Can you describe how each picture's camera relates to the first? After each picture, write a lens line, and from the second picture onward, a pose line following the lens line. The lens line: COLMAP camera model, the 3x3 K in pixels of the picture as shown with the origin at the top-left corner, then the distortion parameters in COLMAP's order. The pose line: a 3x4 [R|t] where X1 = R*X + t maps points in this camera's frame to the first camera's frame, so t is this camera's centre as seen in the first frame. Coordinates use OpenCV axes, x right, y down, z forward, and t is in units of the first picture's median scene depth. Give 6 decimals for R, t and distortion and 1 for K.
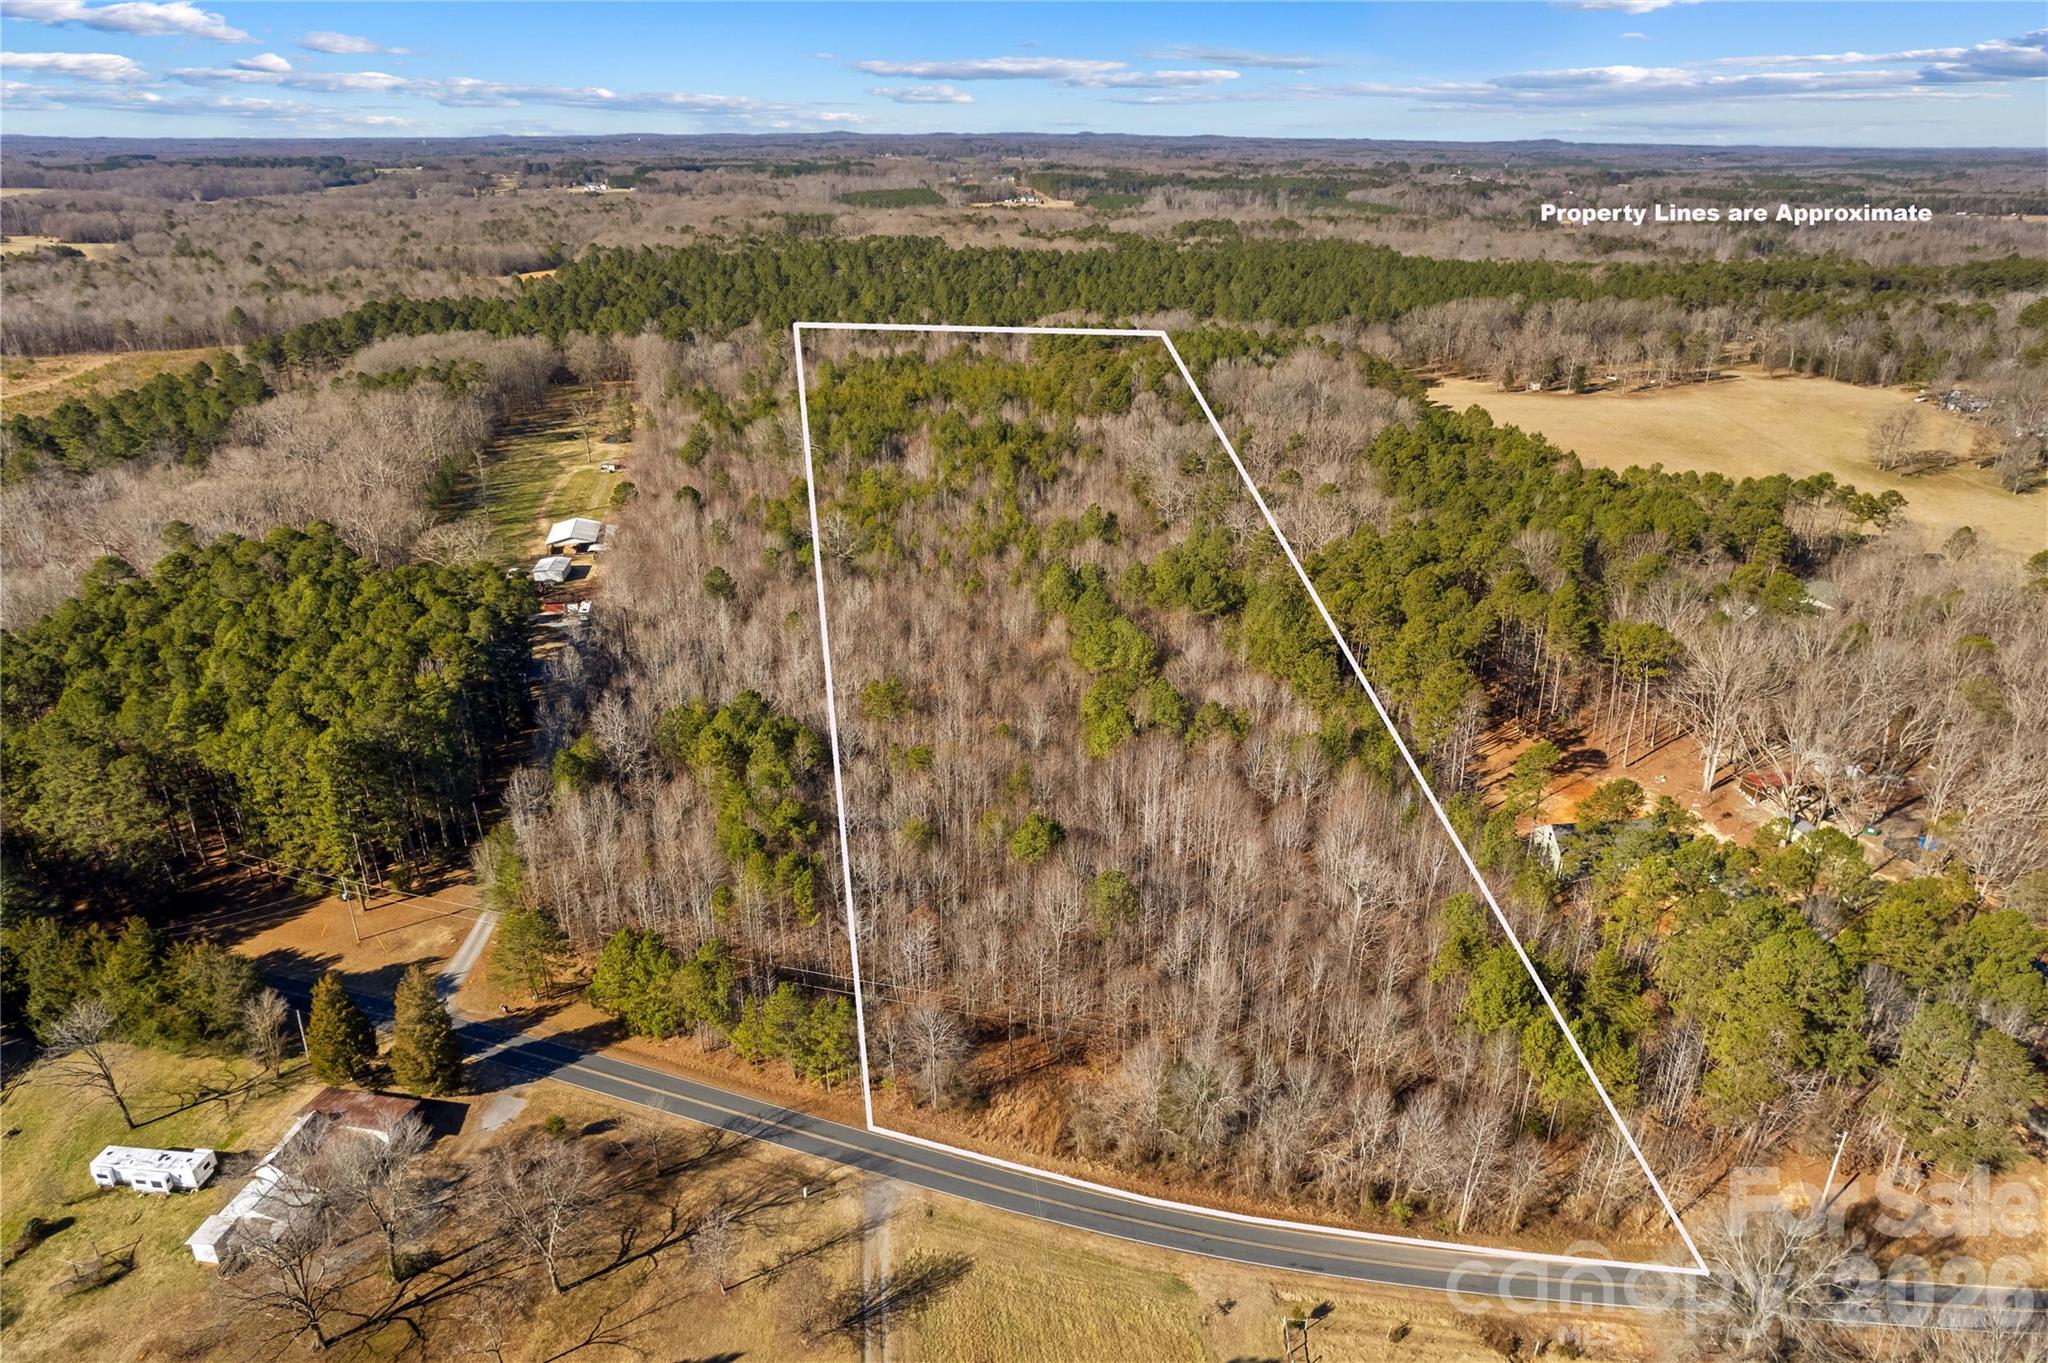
lens RADIAL K [[1309.4, 0, 1024.0], [0, 1309.4, 681.5], [0, 0, 1]] dist [-0.080306, 0.071143]
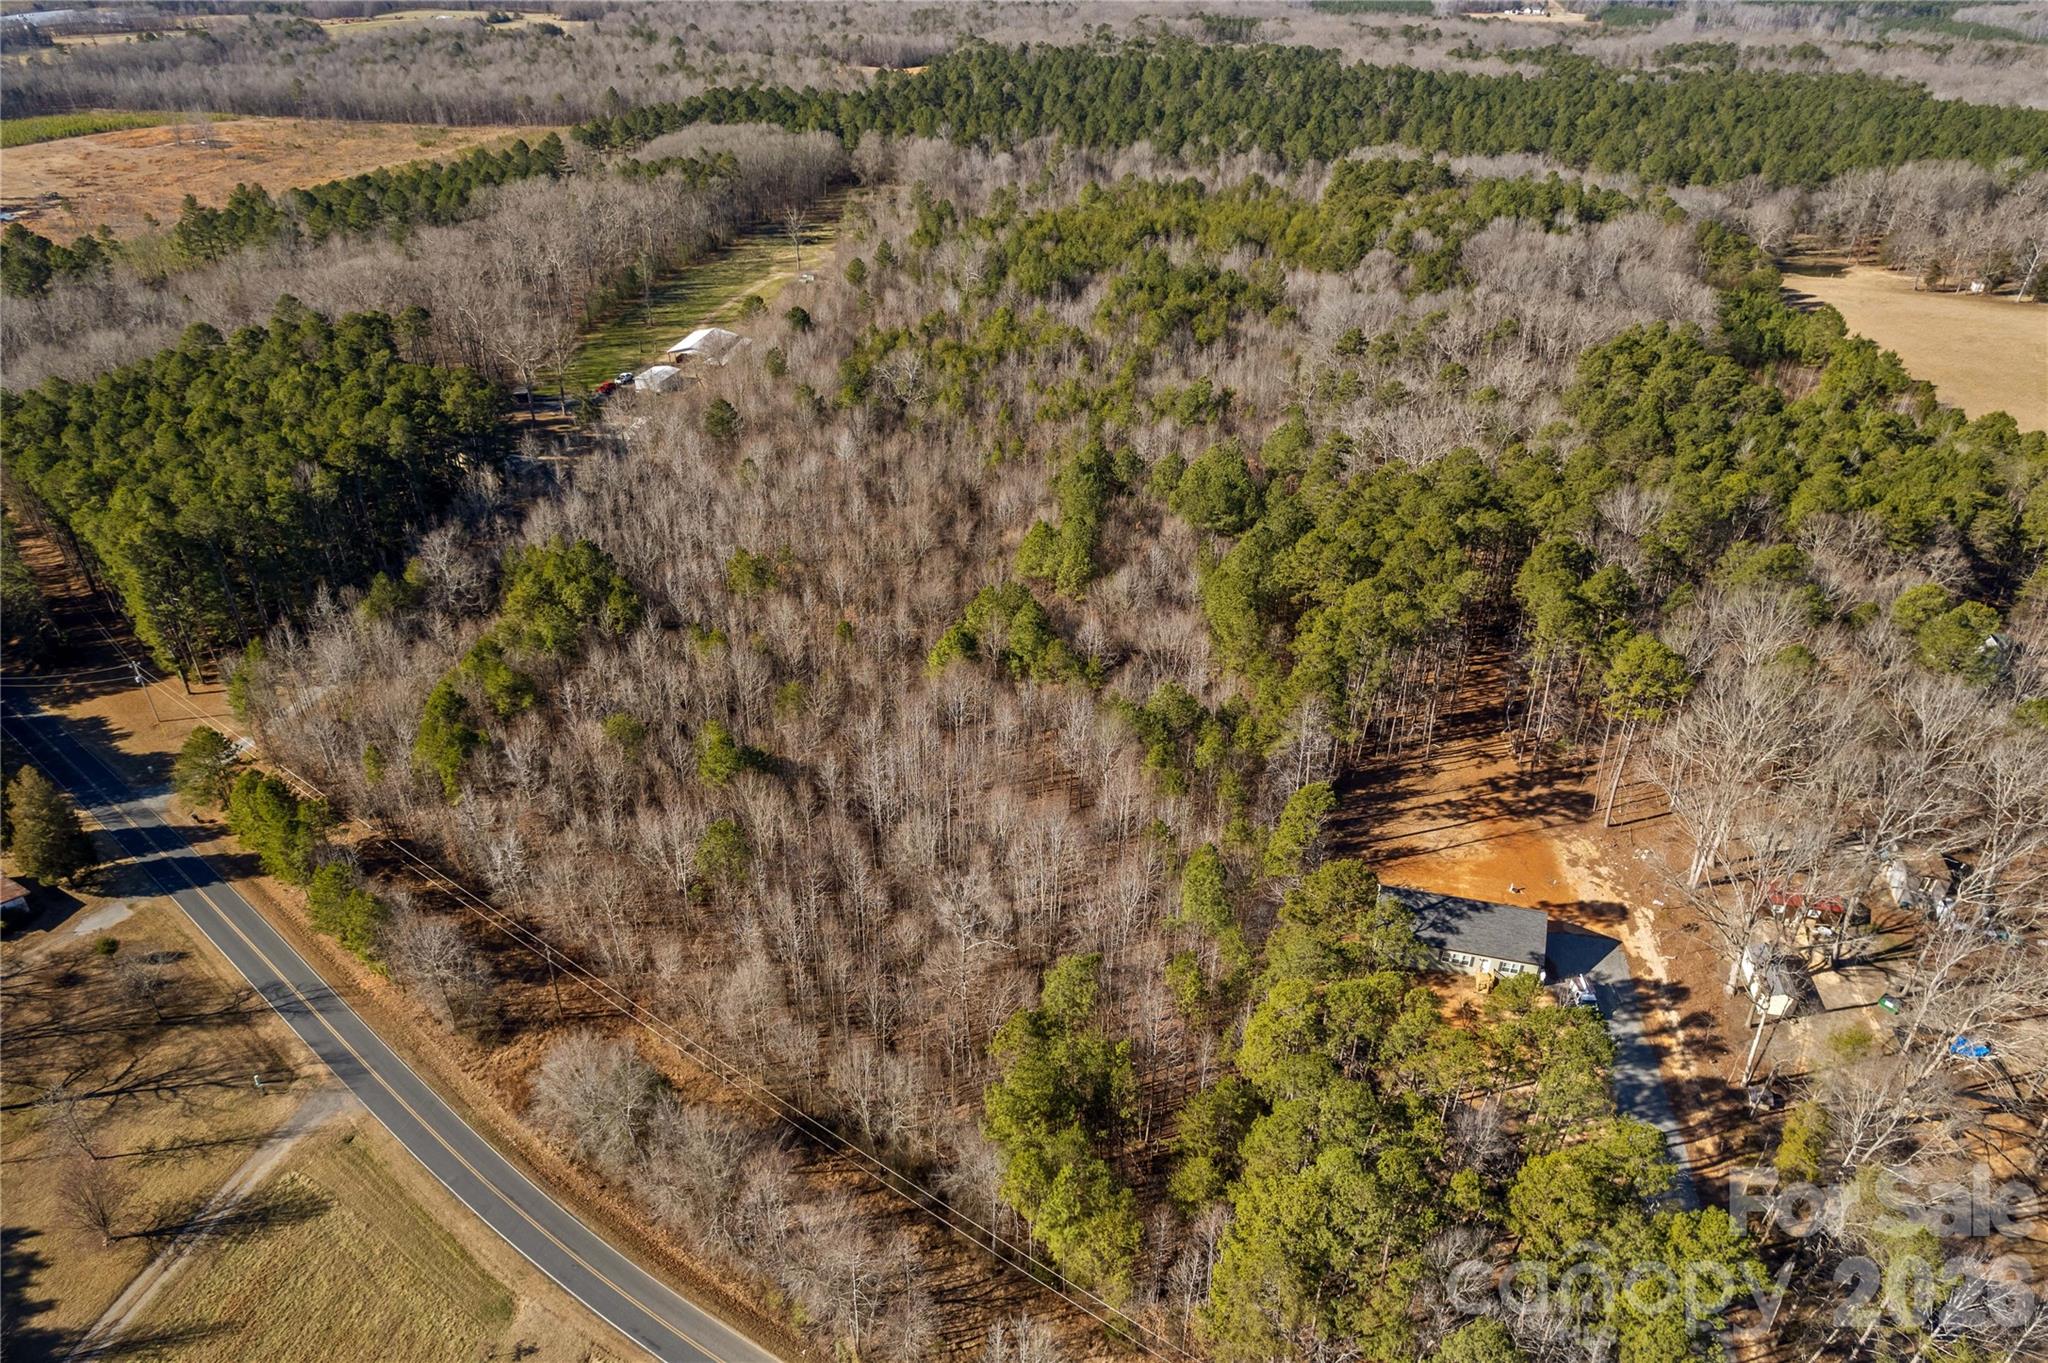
lens RADIAL K [[1318.8, 0, 1024.0], [0, 1318.8, 681.5], [0, 0, 1]] dist [-0.089977, 0.084199]
pose [[0.931420, 0.191505, -0.309488, 0.332953], [-0.150151, 0.976823, 0.152552, -0.071339], [0.331529, -0.095621, 0.938587, 0.172143]]
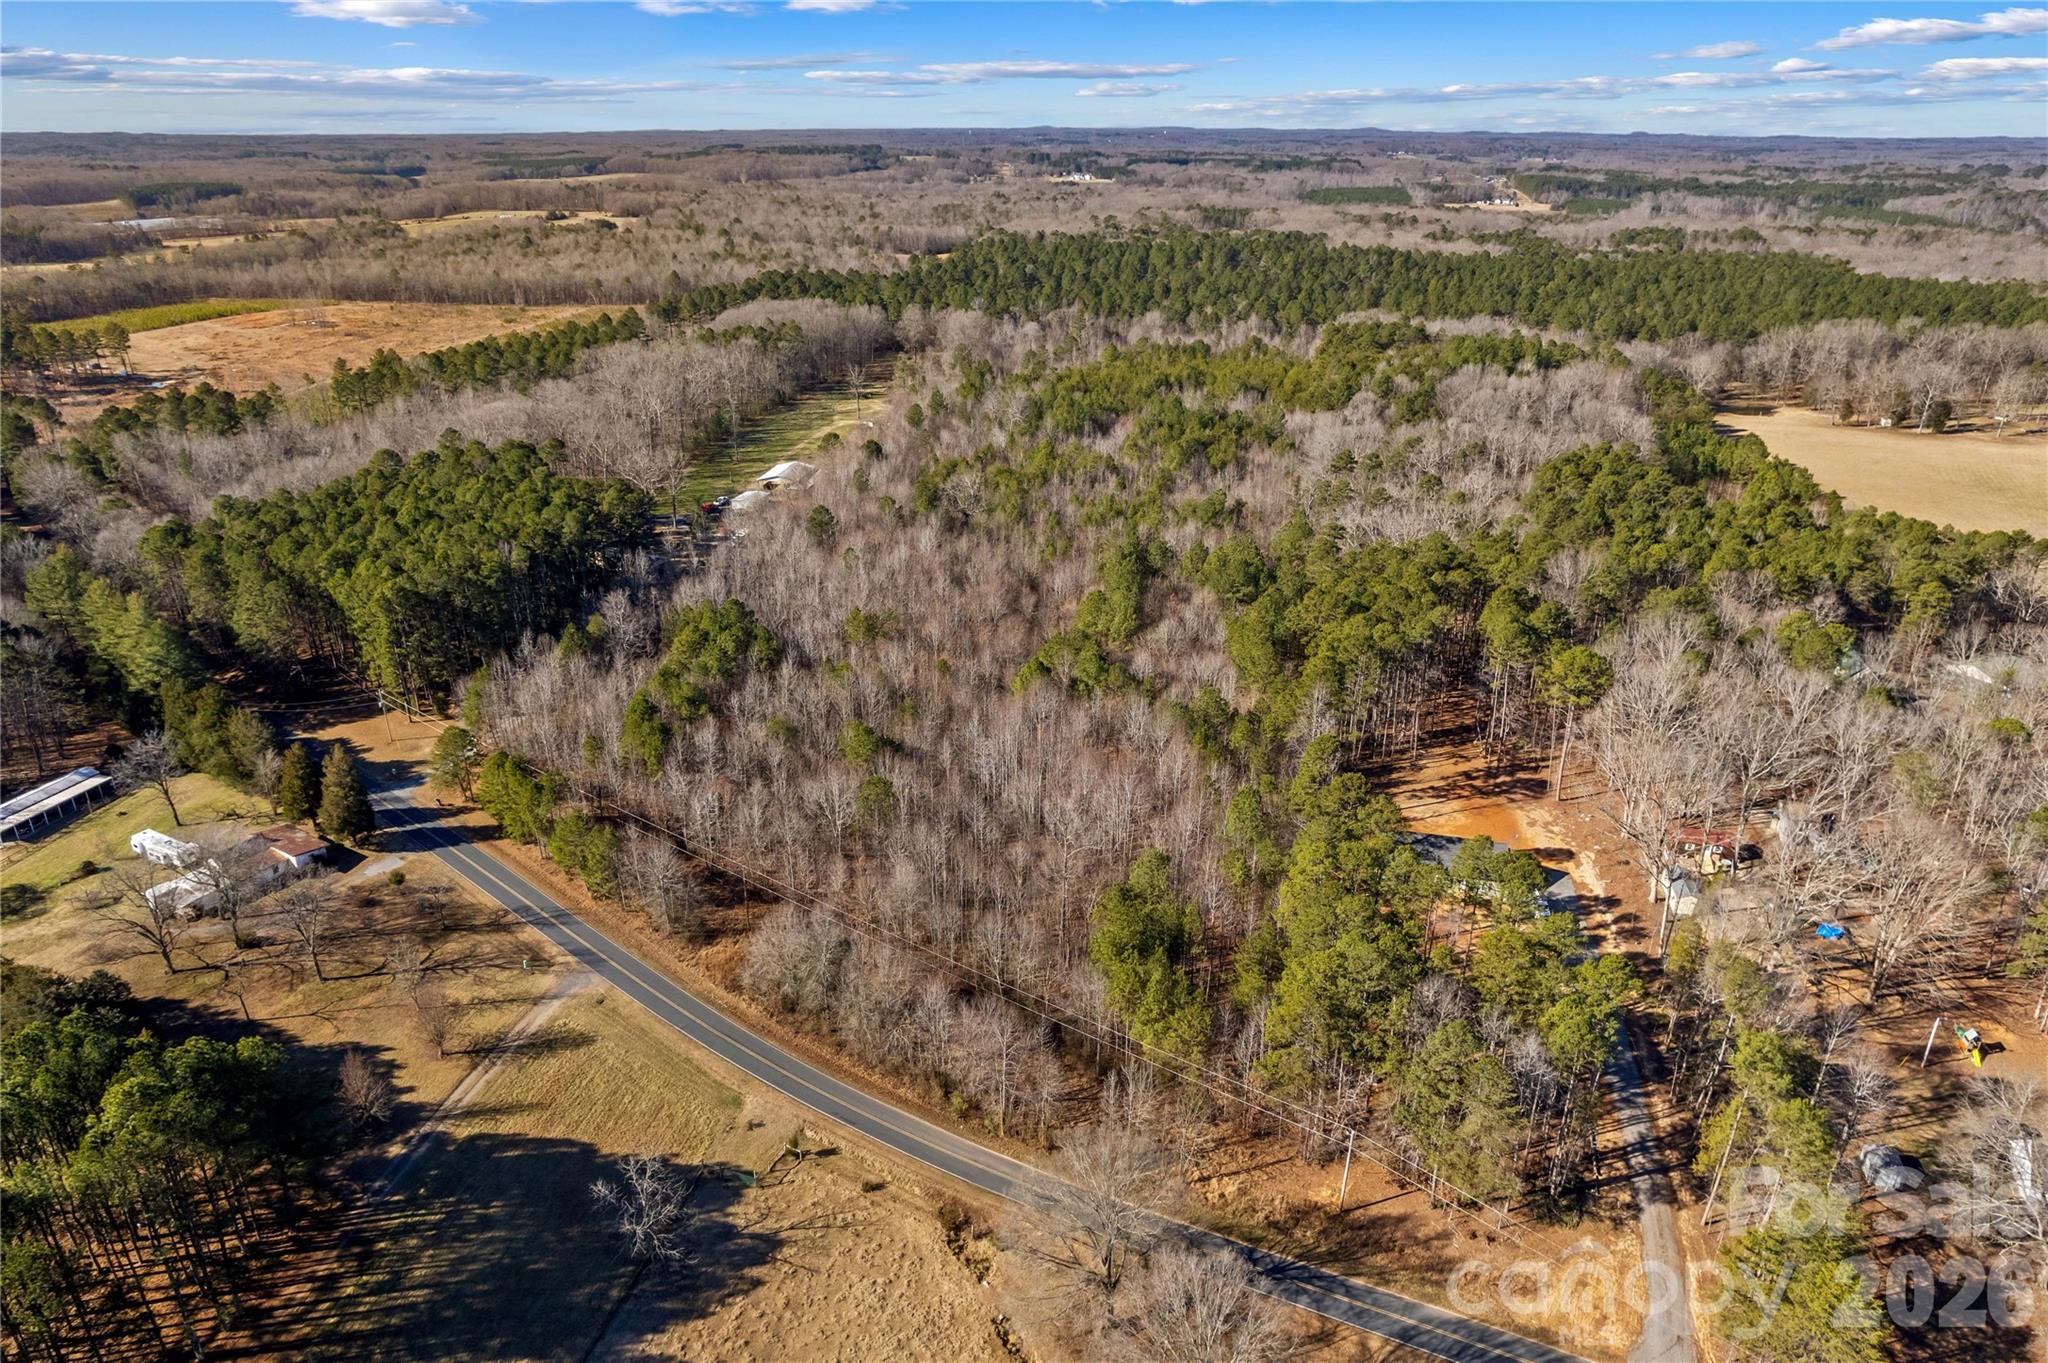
lens RADIAL K [[1309.4, 0, 1024.0], [0, 1309.4, 681.5], [0, 0, 1]] dist [-0.080306, 0.071143]
pose [[0.931277, 0.142723, -0.335192, 0.367930], [-0.141705, 0.989523, 0.027628, 0.009152], [0.335624, 0.021769, 0.941745, -0.018878]]
